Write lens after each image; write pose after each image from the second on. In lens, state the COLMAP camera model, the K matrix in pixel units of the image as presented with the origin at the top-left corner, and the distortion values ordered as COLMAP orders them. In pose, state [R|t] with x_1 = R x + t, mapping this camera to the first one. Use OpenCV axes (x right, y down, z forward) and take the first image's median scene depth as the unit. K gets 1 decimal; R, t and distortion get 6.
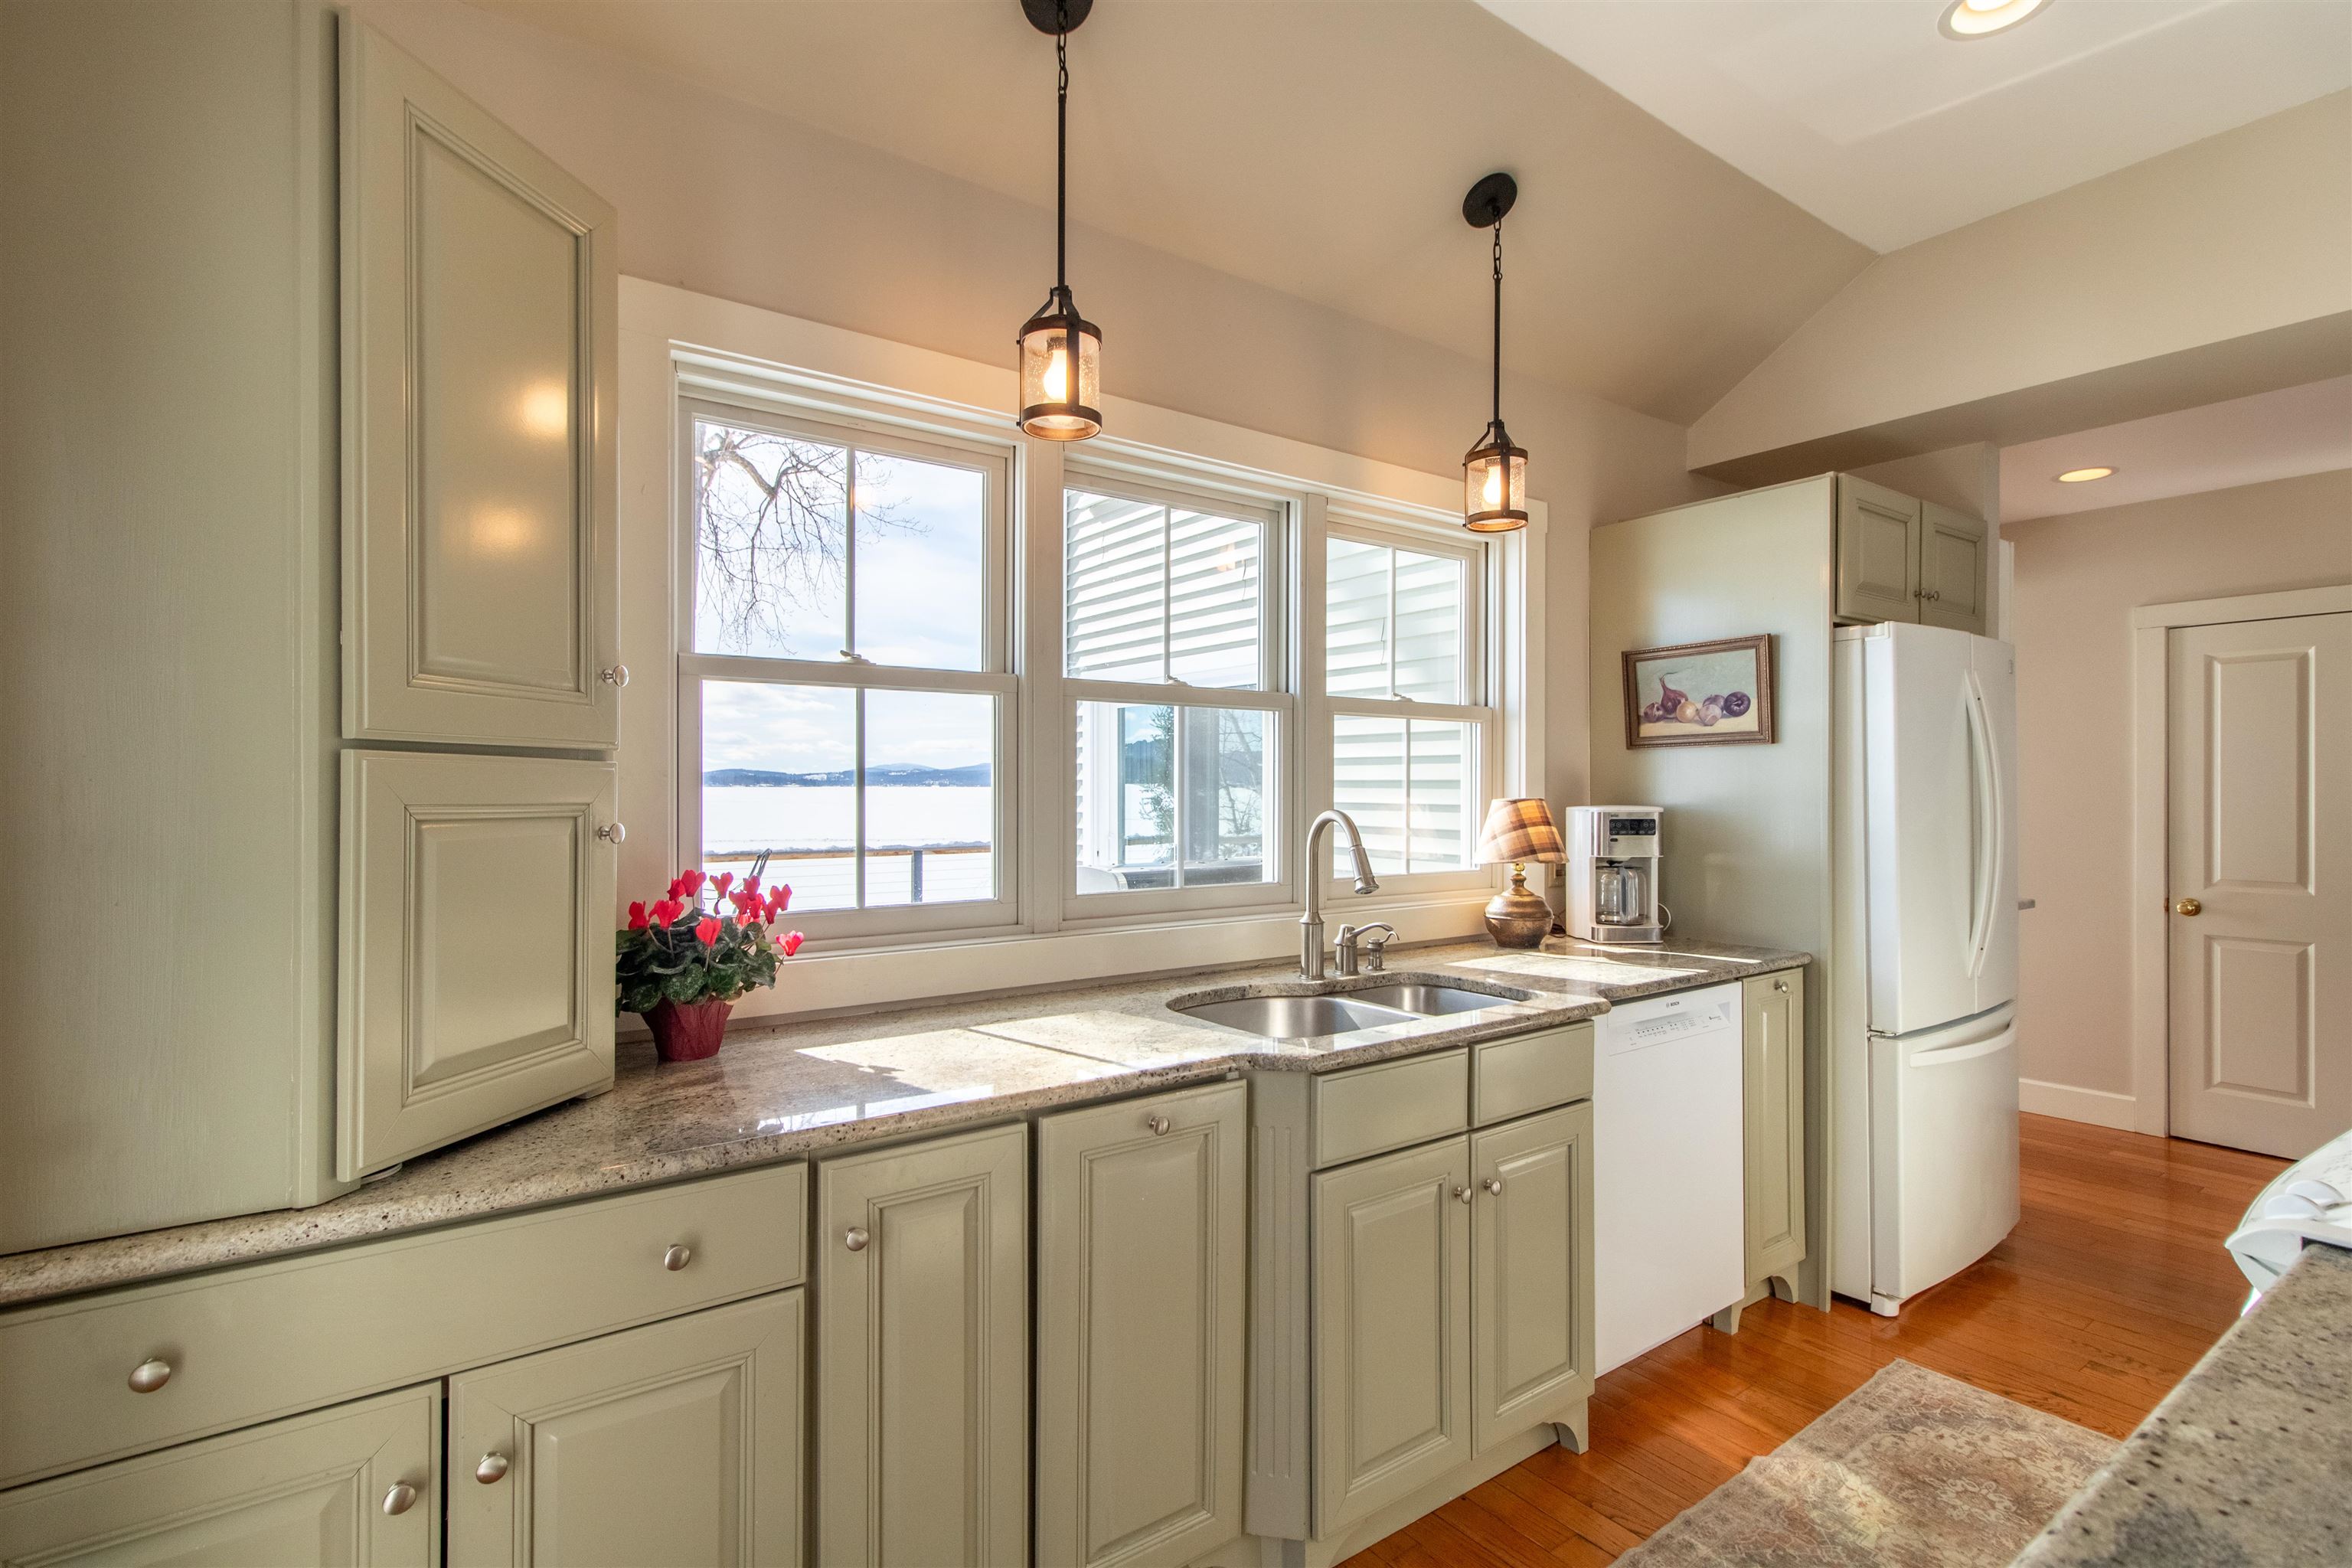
lens RADIAL K [[1102.0, 0, 1176.0], [0, 1102.0, 784.0], [0, 0, 1]] dist [0.003366, 0.001188]
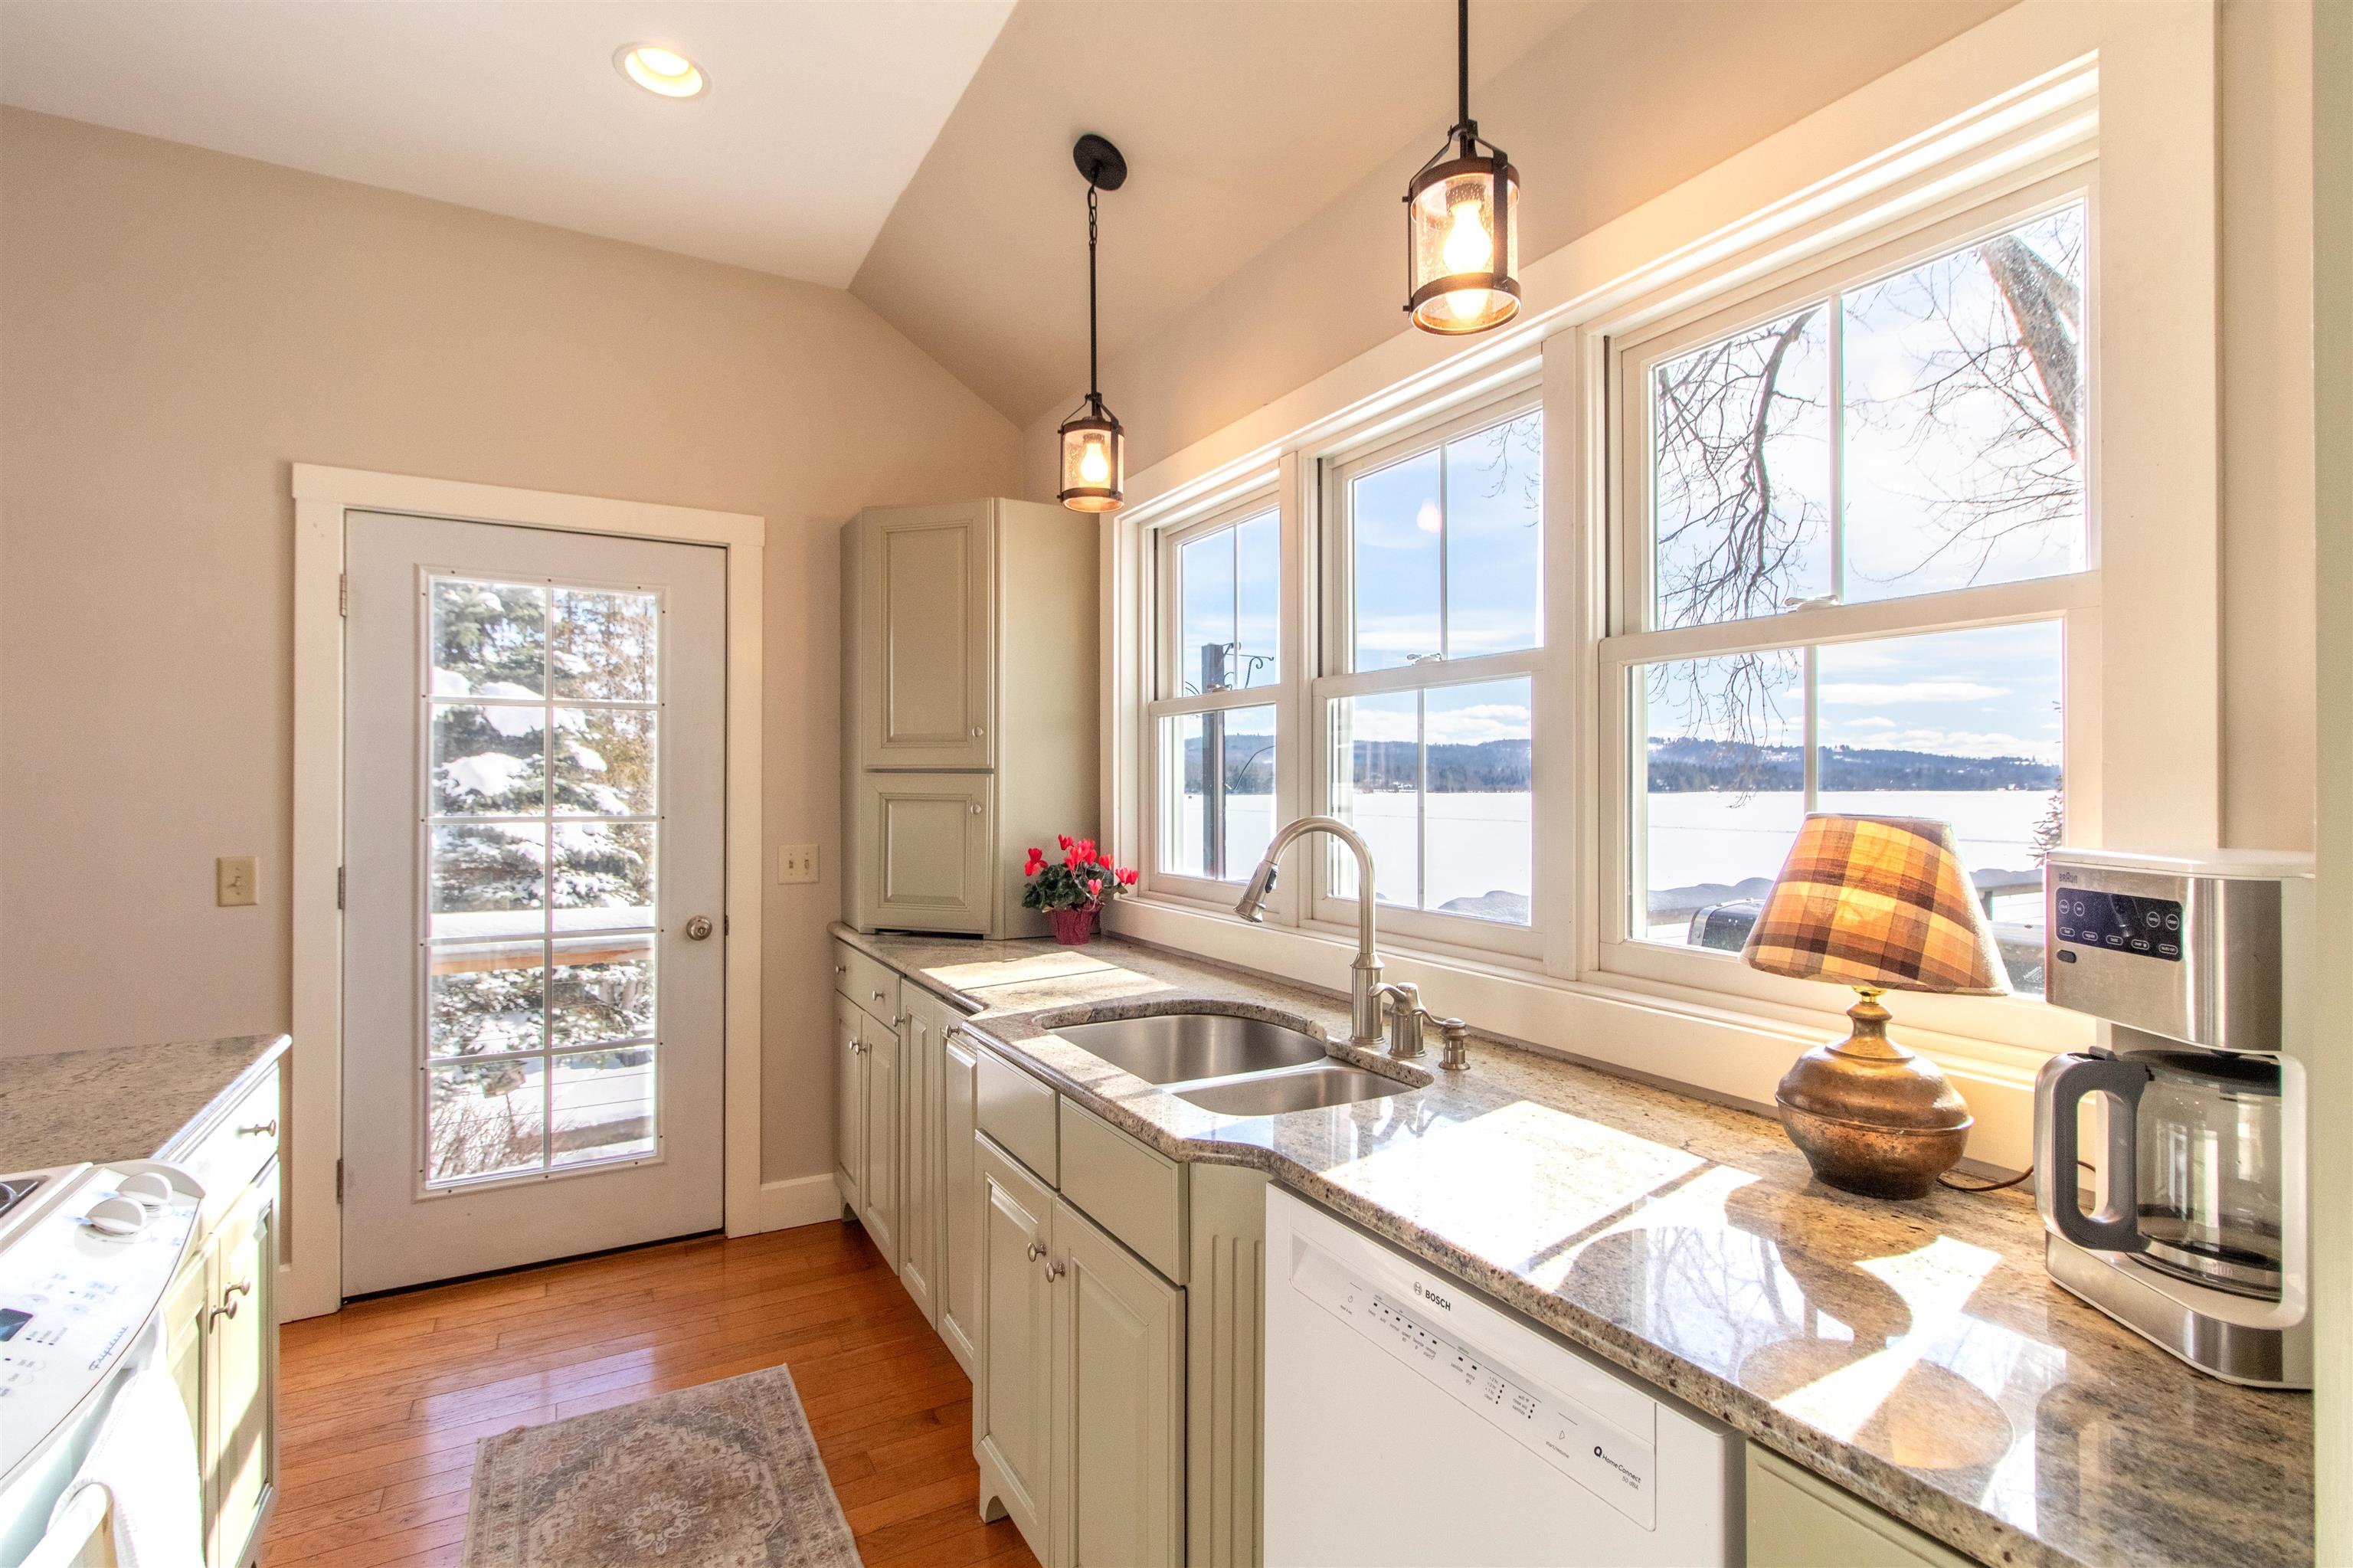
lens RADIAL K [[1124.4, 0, 1181.2], [0, 1124.4, 768.0], [0, 0, 1]] dist [0.003181, 0.000462]
pose [[-0.111763, -0.012144, -0.993661, 1.220355], [-0.001645, 0.999926, -0.012036, -0.006902], [0.993734, 0.000289, -0.111774, 1.321796]]
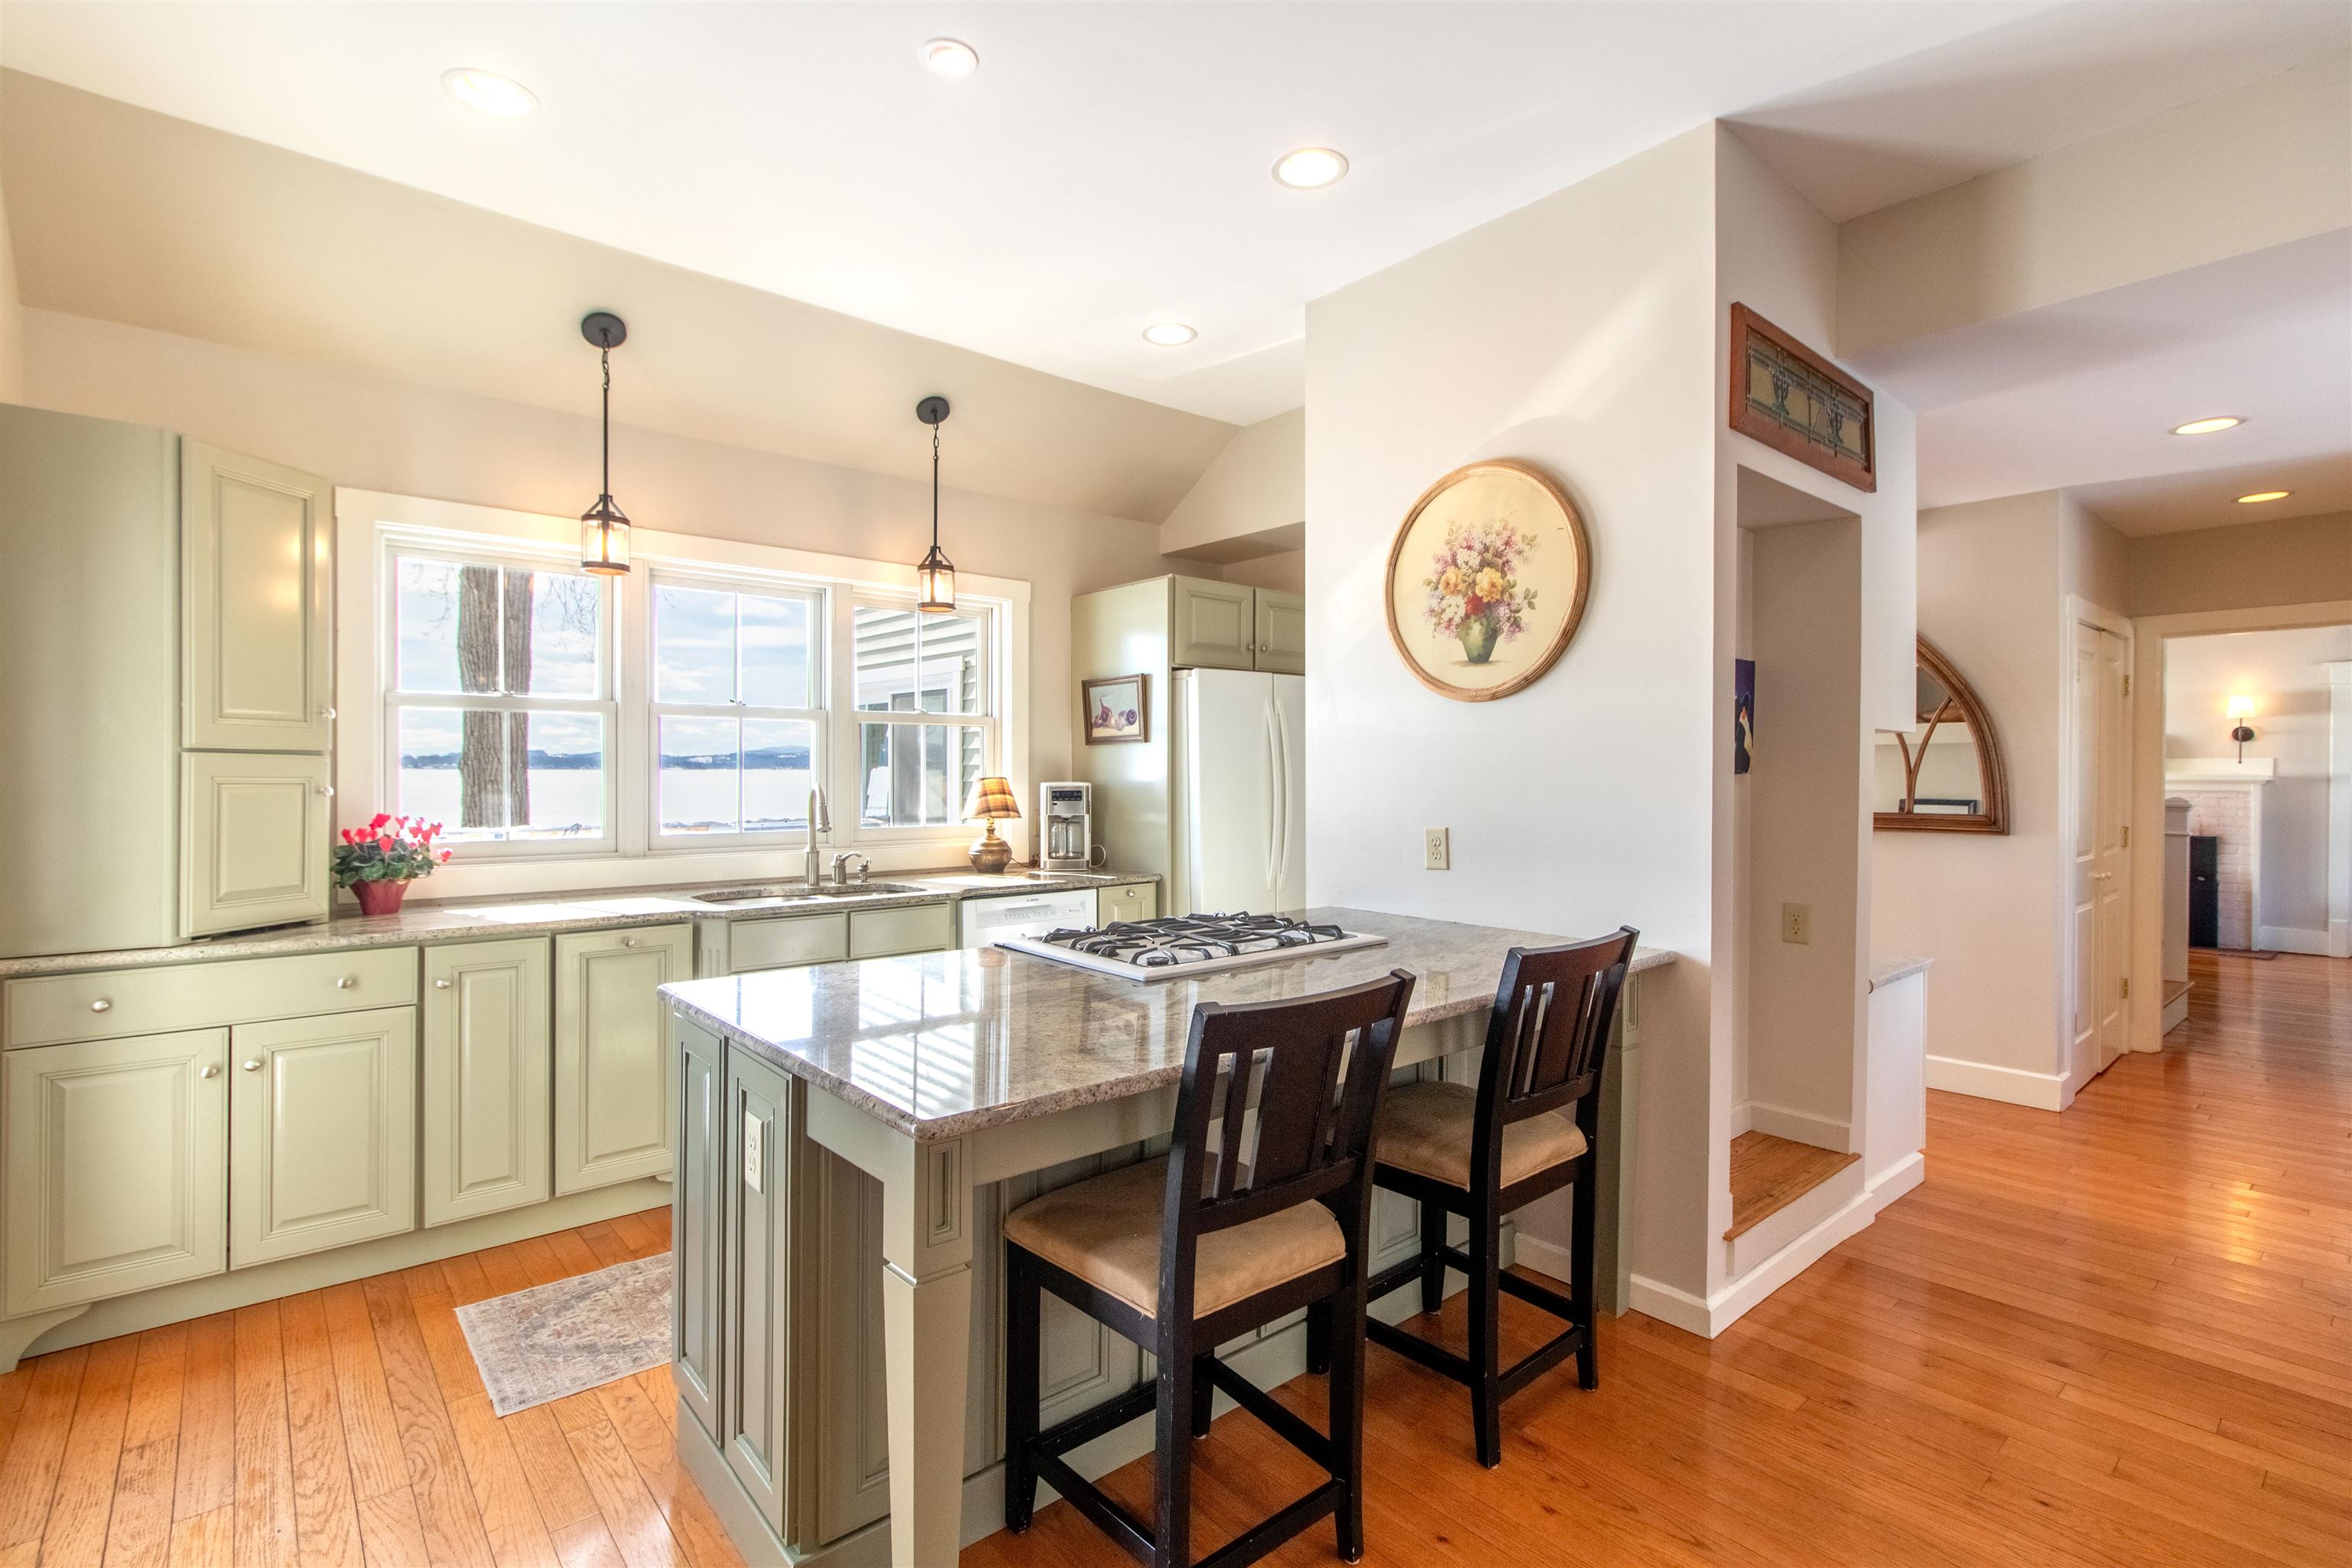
lens RADIAL K [[1123.9, 0, 1180.7], [0, 1123.9, 768.0], [0, 0, 1]] dist [0.003181, 0.000462]
pose [[0.996869, 0.001059, 0.079065, 0.707695], [-0.001131, 0.999999, 0.000865, -0.002356], [-0.079064, -0.000952, 0.996869, -0.939939]]
